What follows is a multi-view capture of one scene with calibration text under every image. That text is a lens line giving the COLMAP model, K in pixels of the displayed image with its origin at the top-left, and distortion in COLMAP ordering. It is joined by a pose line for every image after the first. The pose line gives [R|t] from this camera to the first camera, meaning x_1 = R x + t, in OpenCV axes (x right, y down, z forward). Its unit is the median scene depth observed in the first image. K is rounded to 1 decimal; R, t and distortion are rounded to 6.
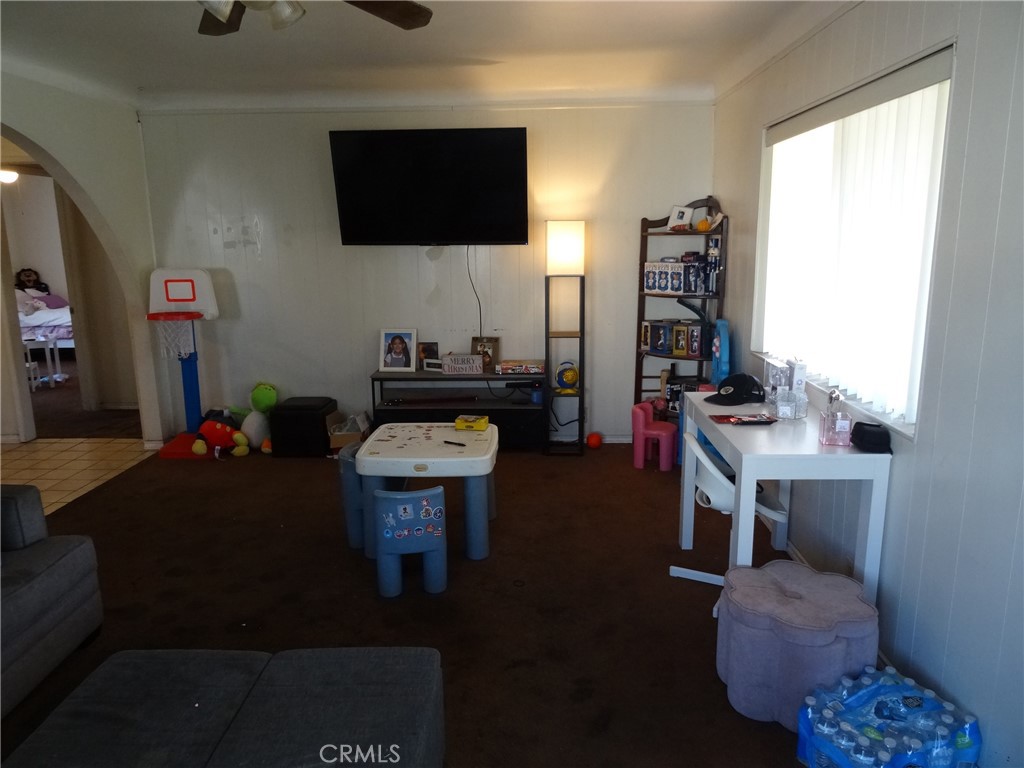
lens RADIAL K [[738.8, 0, 510.9], [0, 738.8, 384.3], [0, 0, 1]] dist [0.005992, -0.002949]
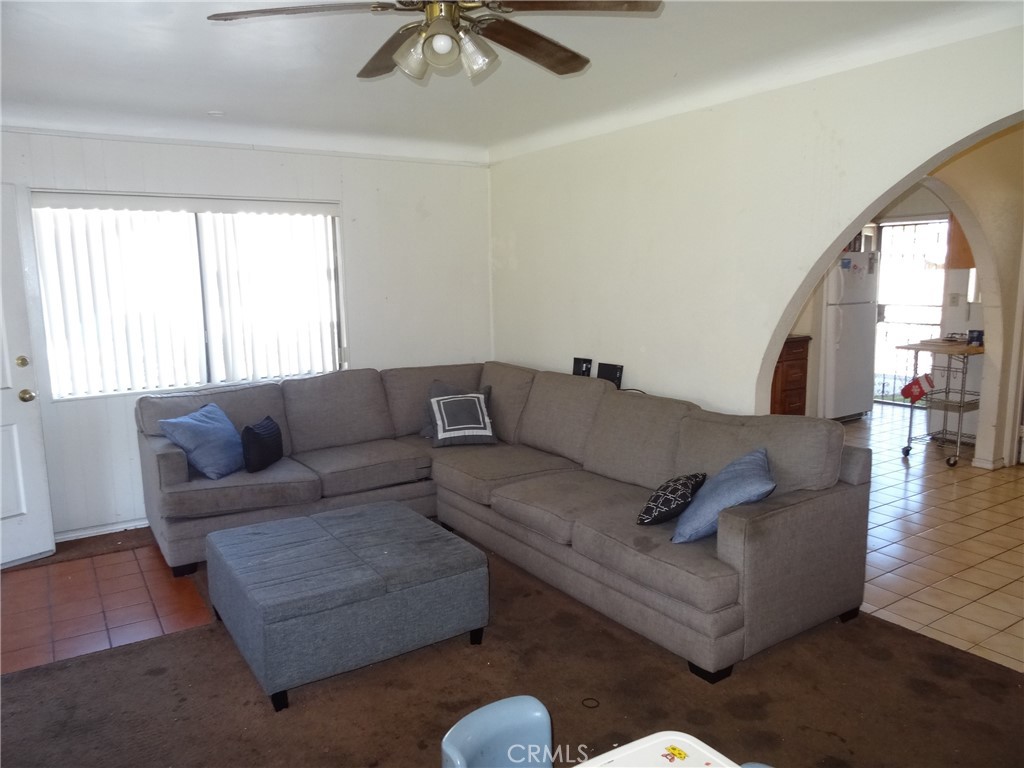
lens RADIAL K [[738.8, 0, 506.9], [0, 738.8, 382.1], [0, 0, 1]] dist [0.005992, -0.002949]
pose [[-0.819045, 0.112119, -0.562668, 0.092893], [-0.089984, 0.943479, 0.318984, -0.183874], [0.566629, 0.311893, -0.762662, 0.860867]]
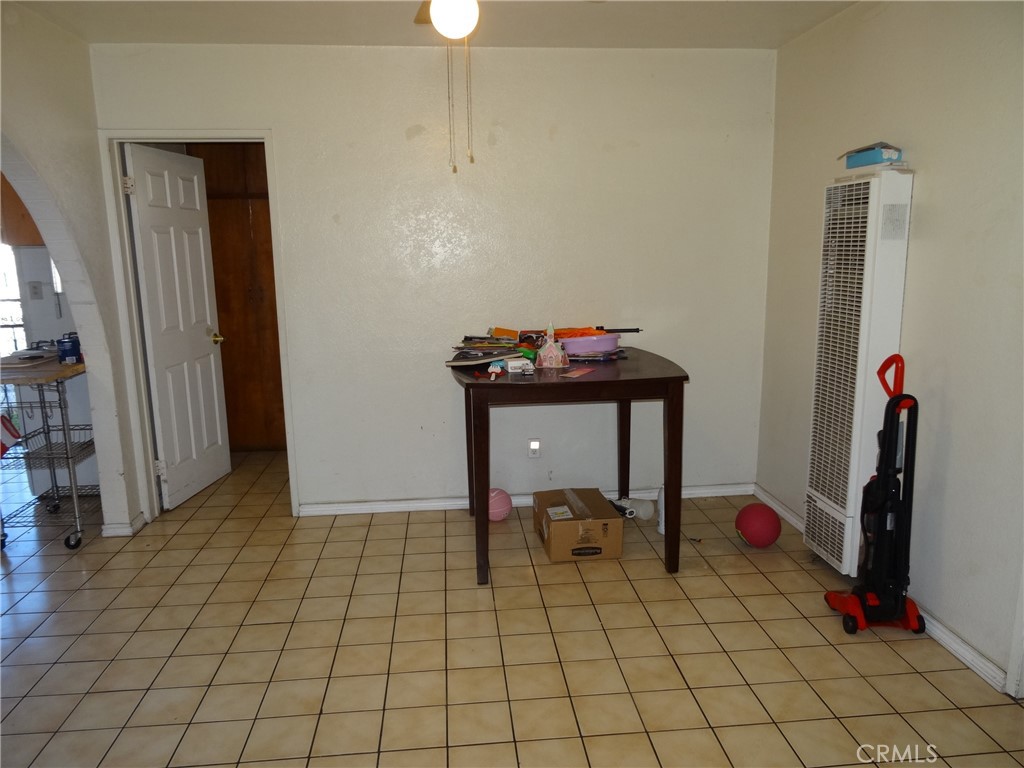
lens RADIAL K [[738.8, 0, 510.7], [0, 738.8, 388.3], [0, 0, 1]] dist [0.005992, -0.002949]
pose [[0.126383, 0.208239, -0.969878, -0.353178], [-0.190461, 0.964621, 0.182291, -0.135025], [0.973525, 0.161686, 0.161574, 0.700693]]
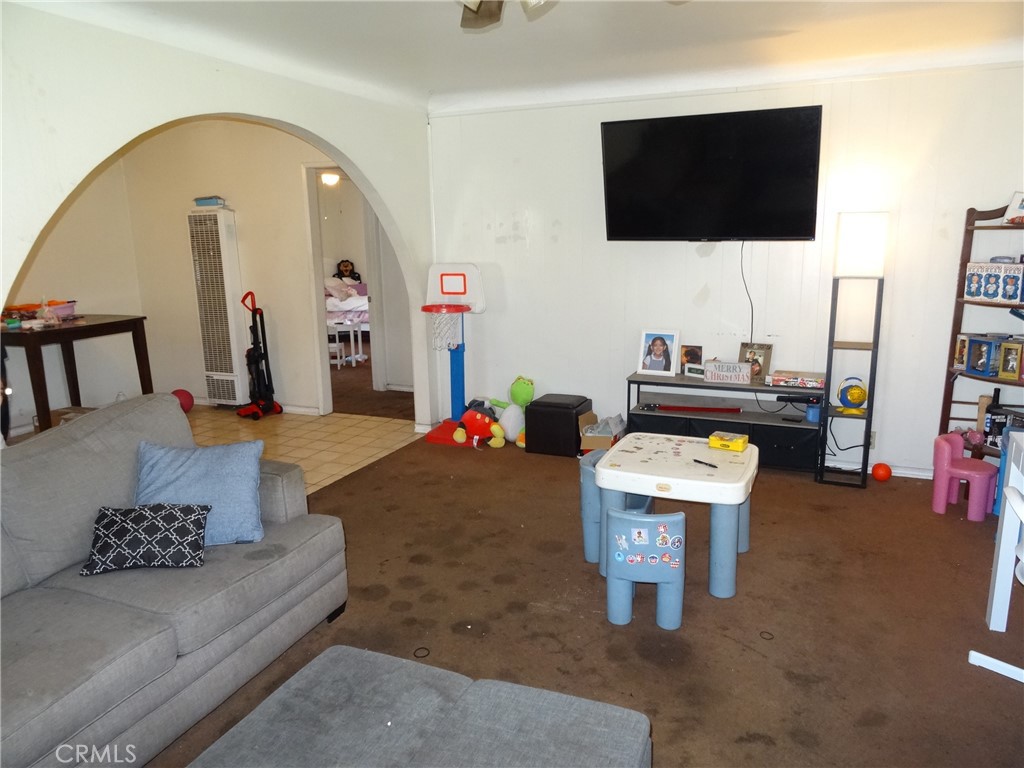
lens RADIAL K [[738.8, 0, 515.3], [0, 738.8, 386.8], [0, 0, 1]] dist [0.005992, -0.002949]
pose [[0.932497, 0.071774, -0.353974, 0.014634], [-0.067262, 0.997421, 0.025050, -0.014828], [0.354859, 0.000450, 0.934920, 0.058784]]
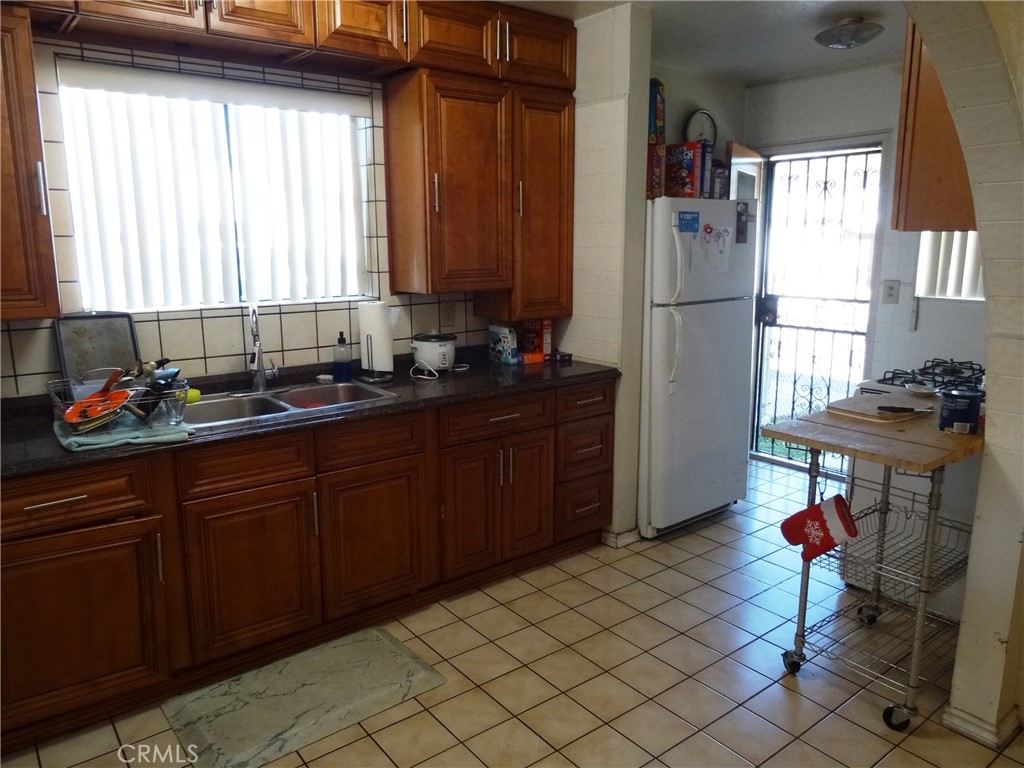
lens RADIAL K [[738.8, 0, 511.0], [0, 738.8, 379.8], [0, 0, 1]] dist [0.005992, -0.002949]
pose [[-0.763582, 0.140829, -0.630166, -0.665410], [-0.114499, 0.930930, 0.346784, -0.089440], [0.635478, 0.336952, -0.694717, 0.509465]]
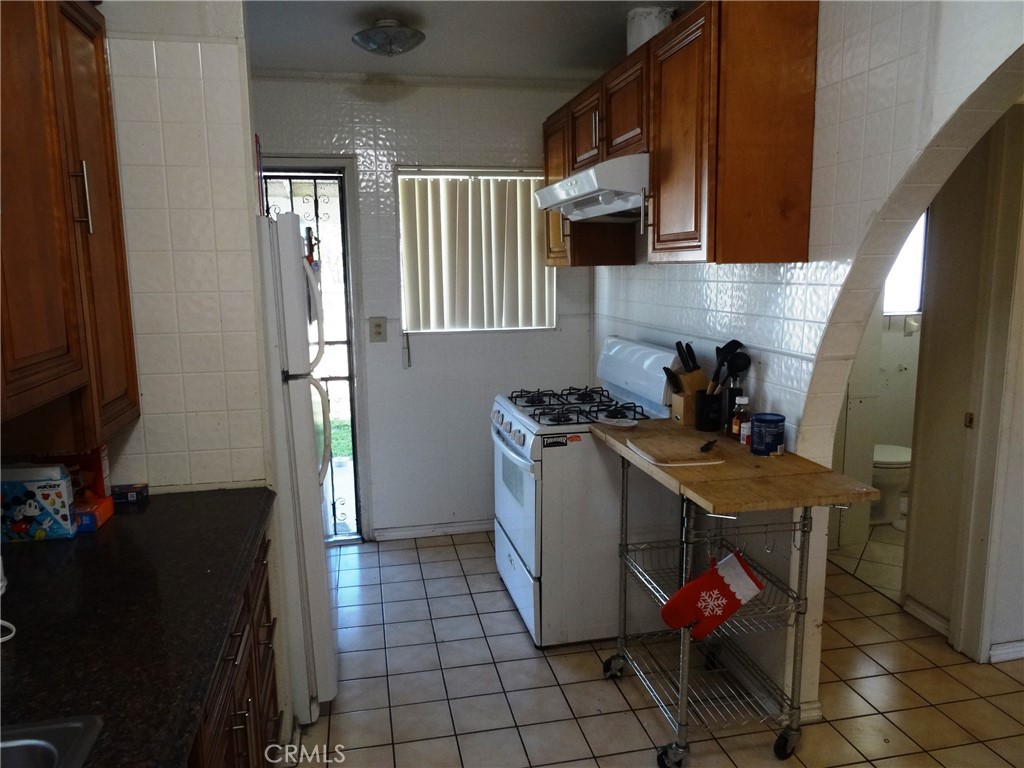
lens RADIAL K [[738.8, 0, 510.8], [0, 738.8, 382.7], [0, 0, 1]] dist [0.005992, -0.002949]
pose [[0.242824, 0.166599, -0.955657, -0.748990], [-0.188517, 0.974465, 0.121978, -0.005468], [0.951576, 0.150539, 0.268030, 0.087049]]
